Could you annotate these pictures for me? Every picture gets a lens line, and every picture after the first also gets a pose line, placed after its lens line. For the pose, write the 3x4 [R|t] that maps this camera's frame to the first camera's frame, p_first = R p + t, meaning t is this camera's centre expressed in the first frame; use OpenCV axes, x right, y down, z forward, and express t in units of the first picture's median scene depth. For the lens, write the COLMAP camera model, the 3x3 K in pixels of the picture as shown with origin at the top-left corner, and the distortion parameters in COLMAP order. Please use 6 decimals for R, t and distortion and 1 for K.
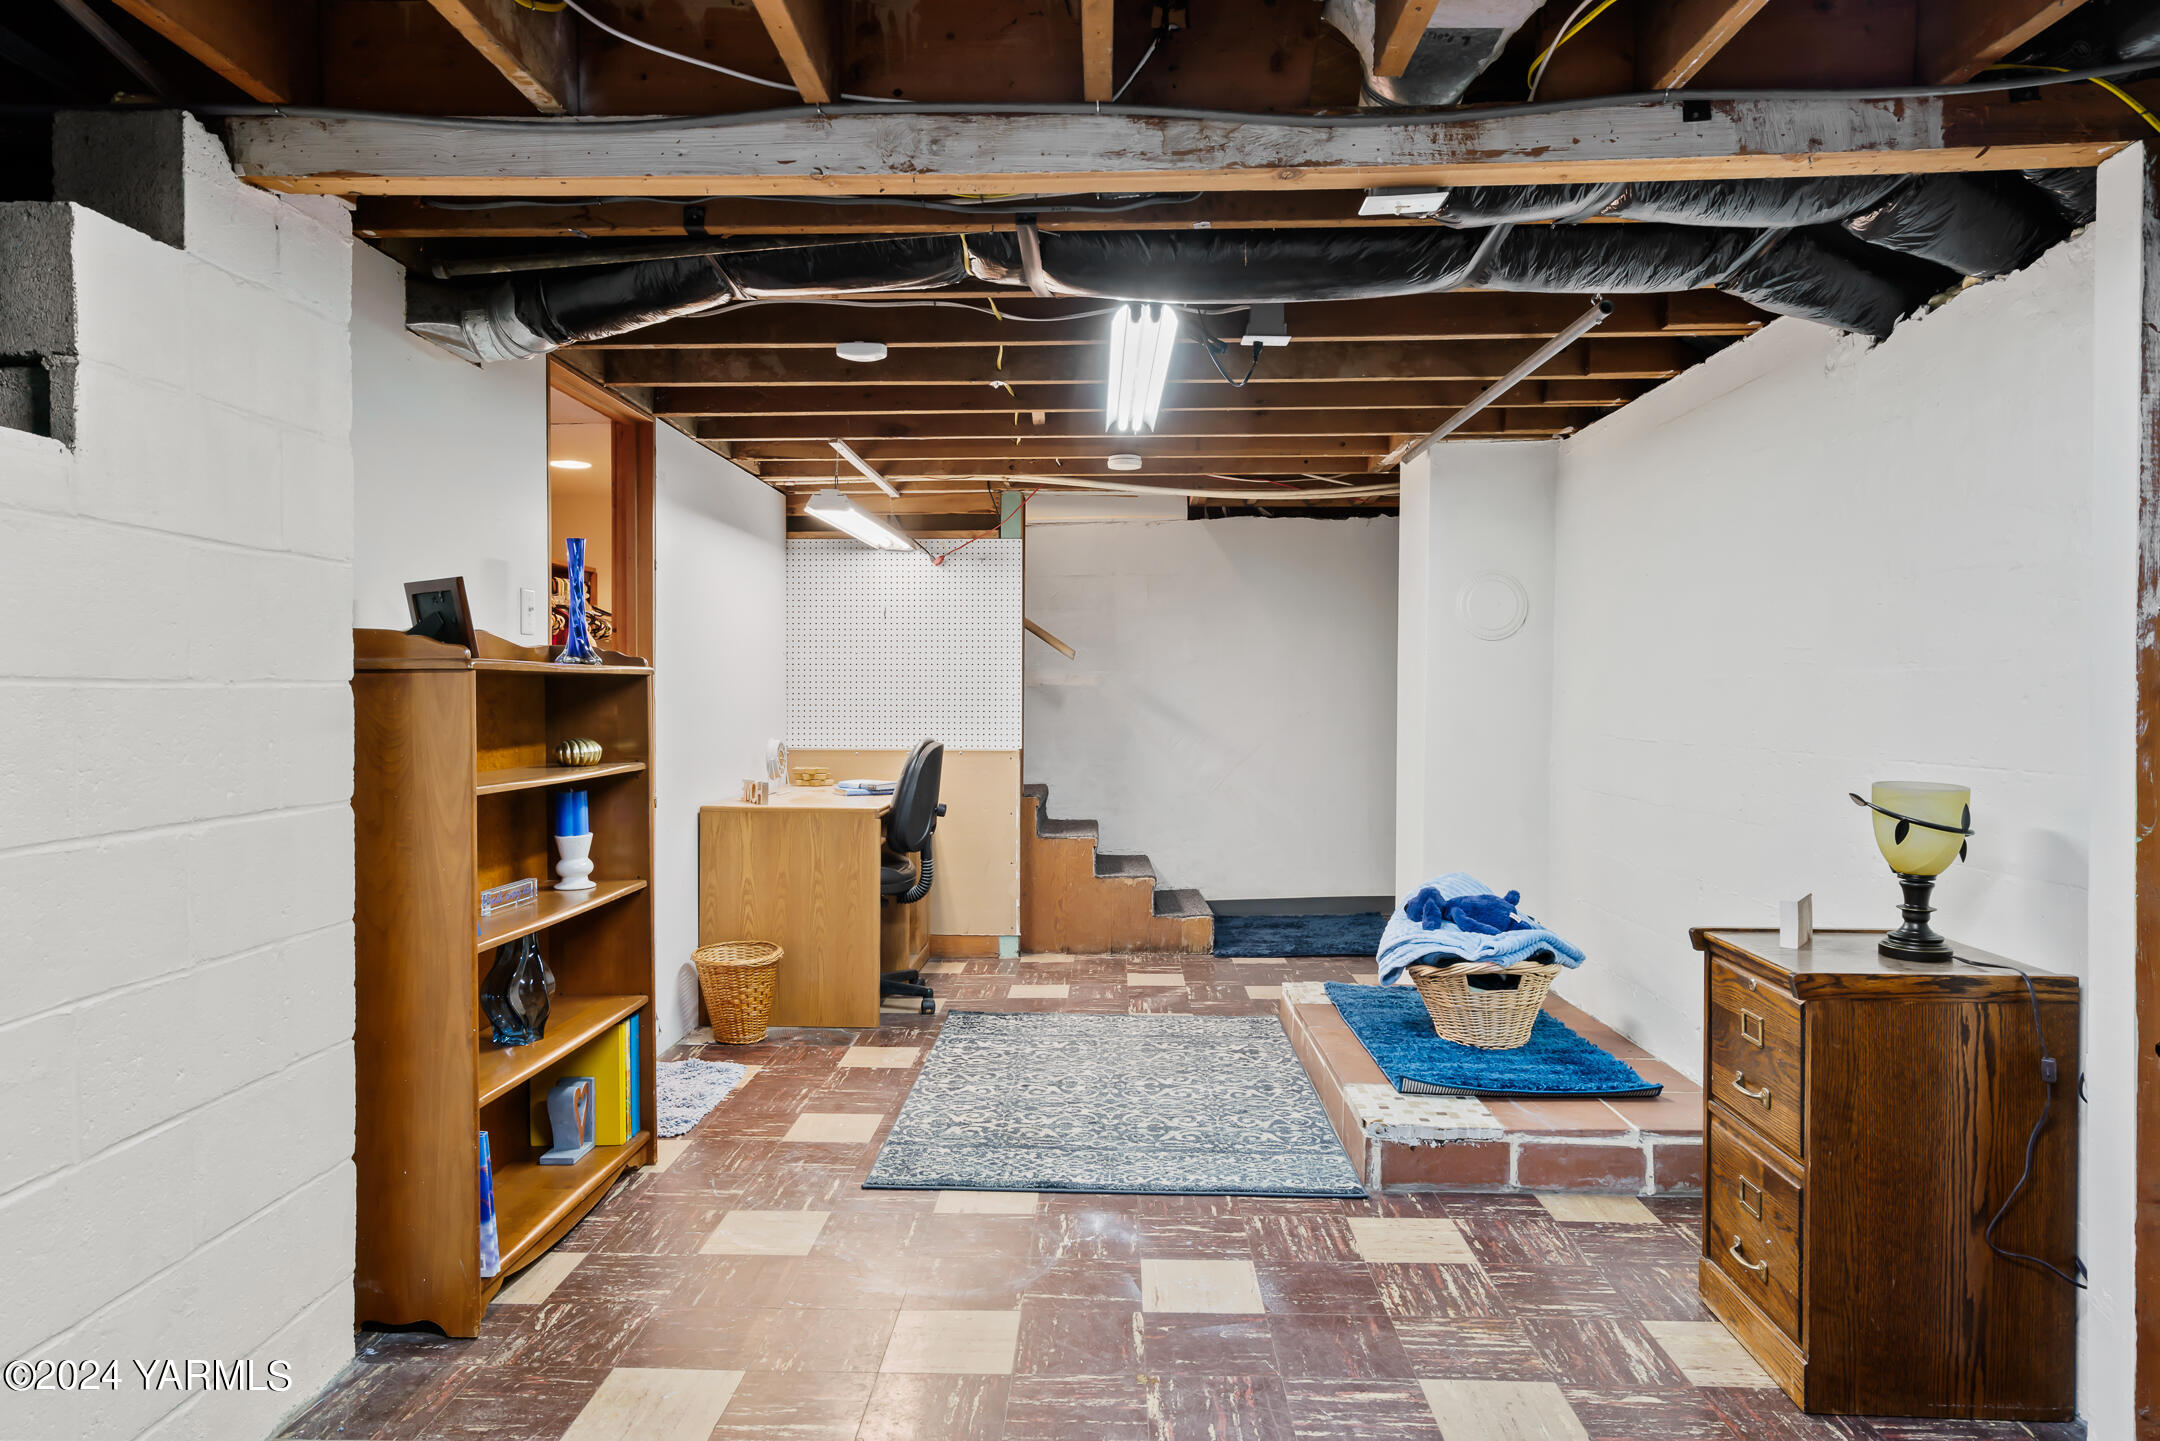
lens RADIAL K [[1337.5, 0, 1080.0], [0, 1337.5, 720.5], [0, 0, 1]] dist [0.000533, 0.000032]
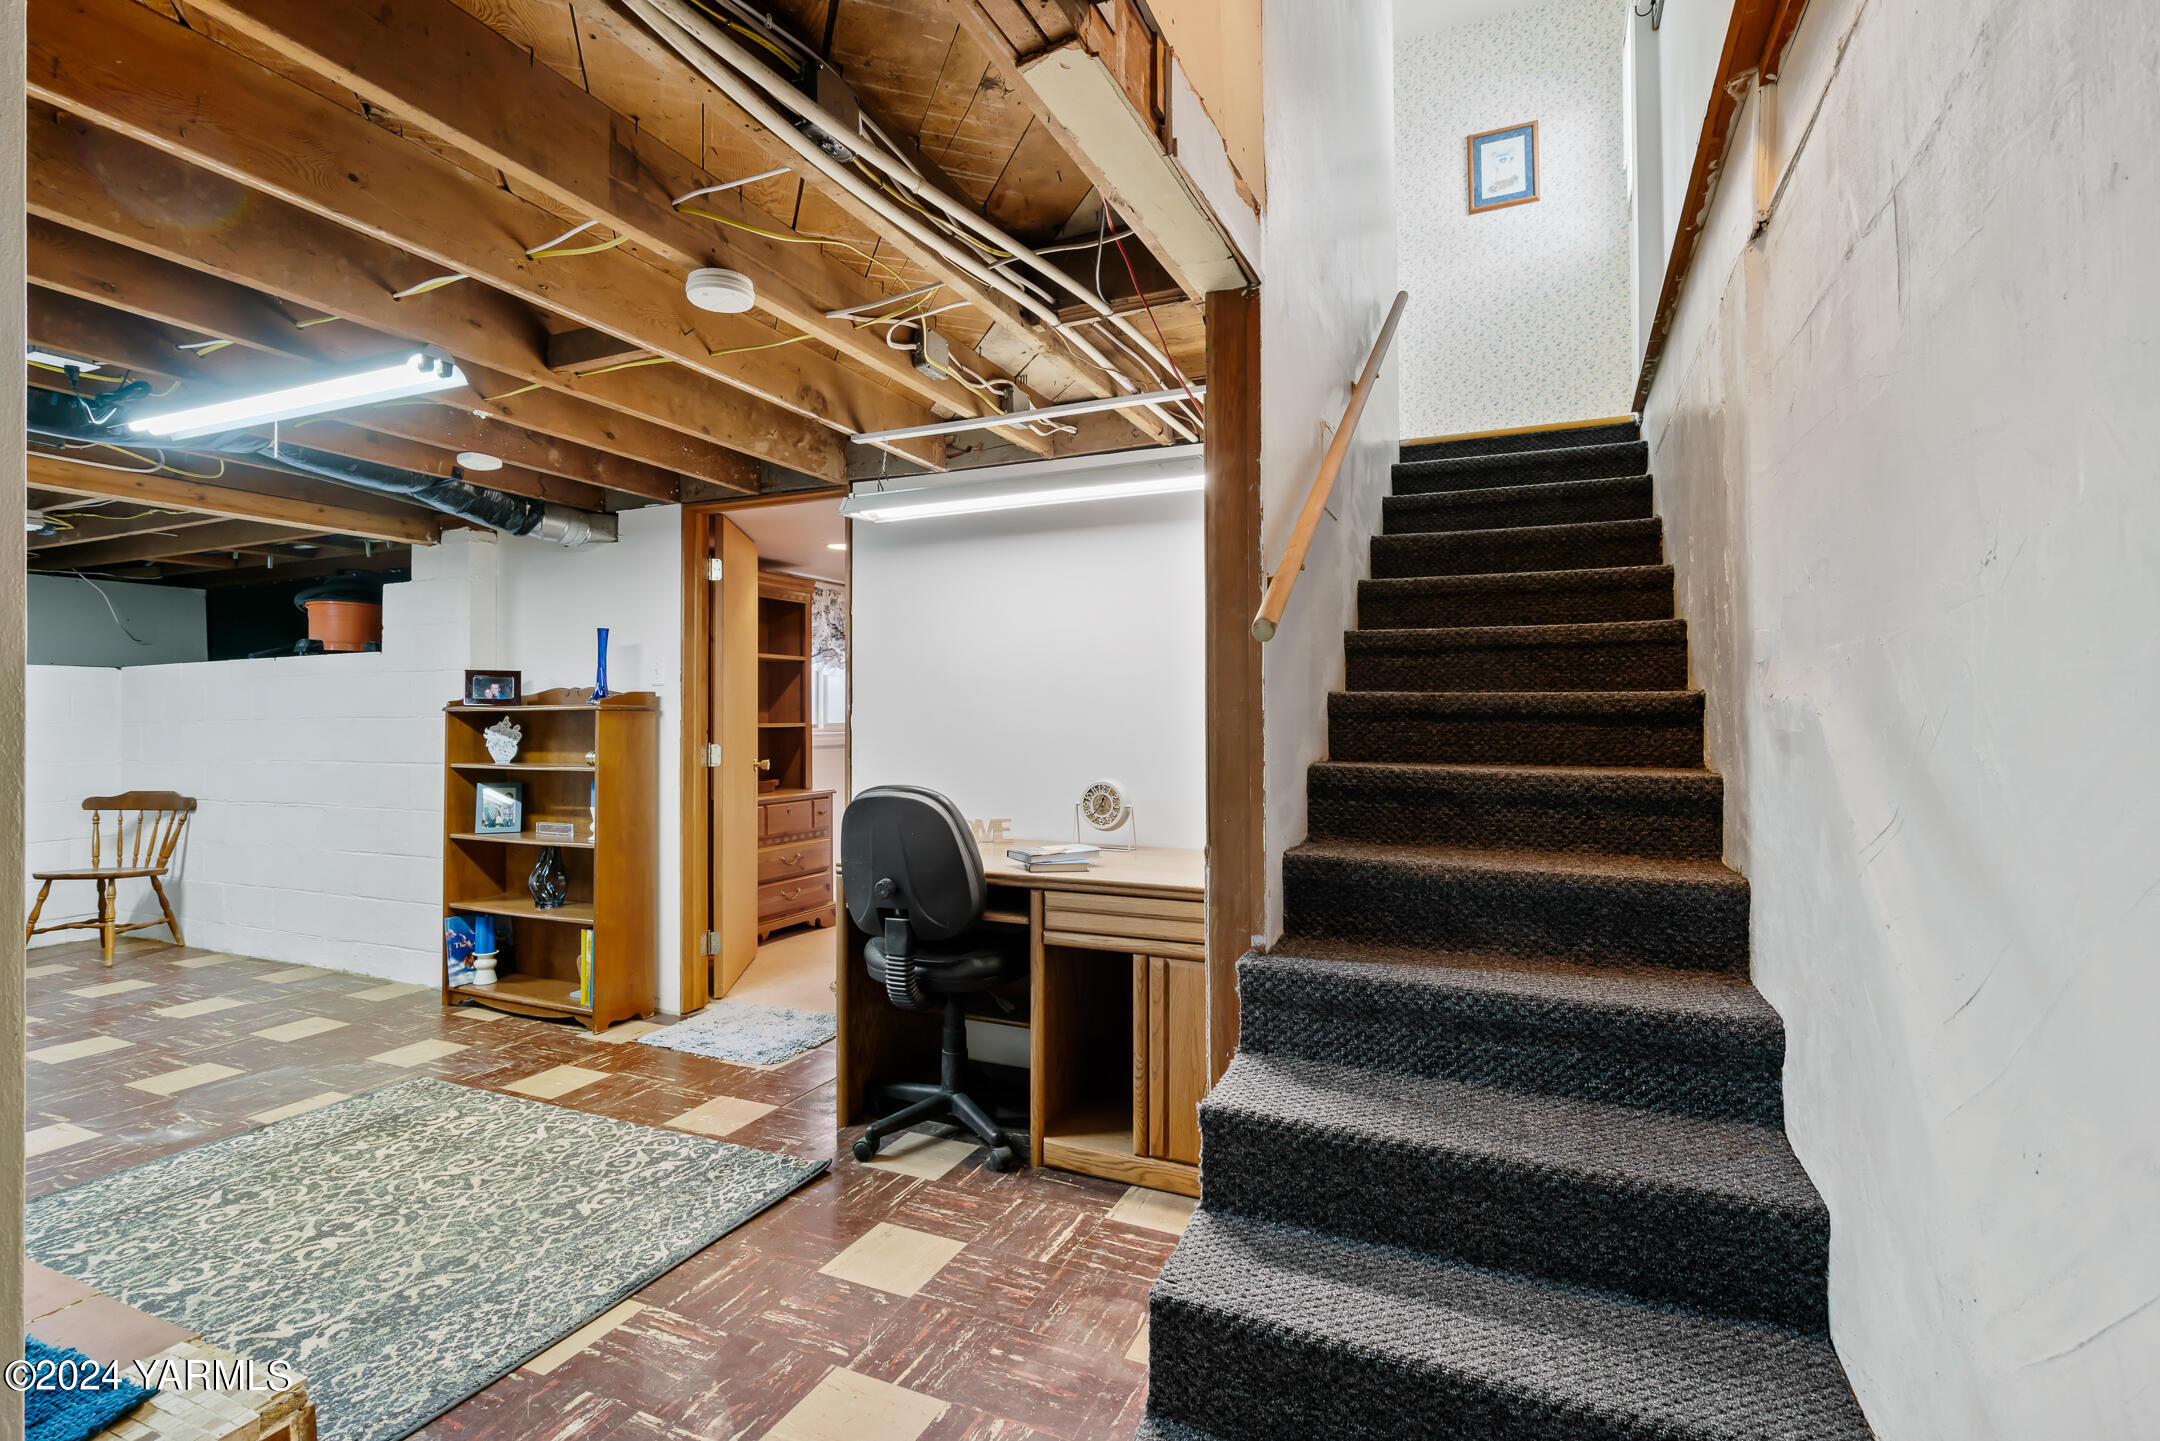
lens RADIAL K [[973.0, 0, 1080.0], [0, 973.0, 725.5], [0, 0, 1]] dist [-0.000505, -0.000207]
pose [[-0.368277, 0.011556, -0.929644, 0.460303], [-0.017200, 0.999667, 0.019240, -0.045828], [0.929557, 0.023075, -0.367956, 1.750110]]
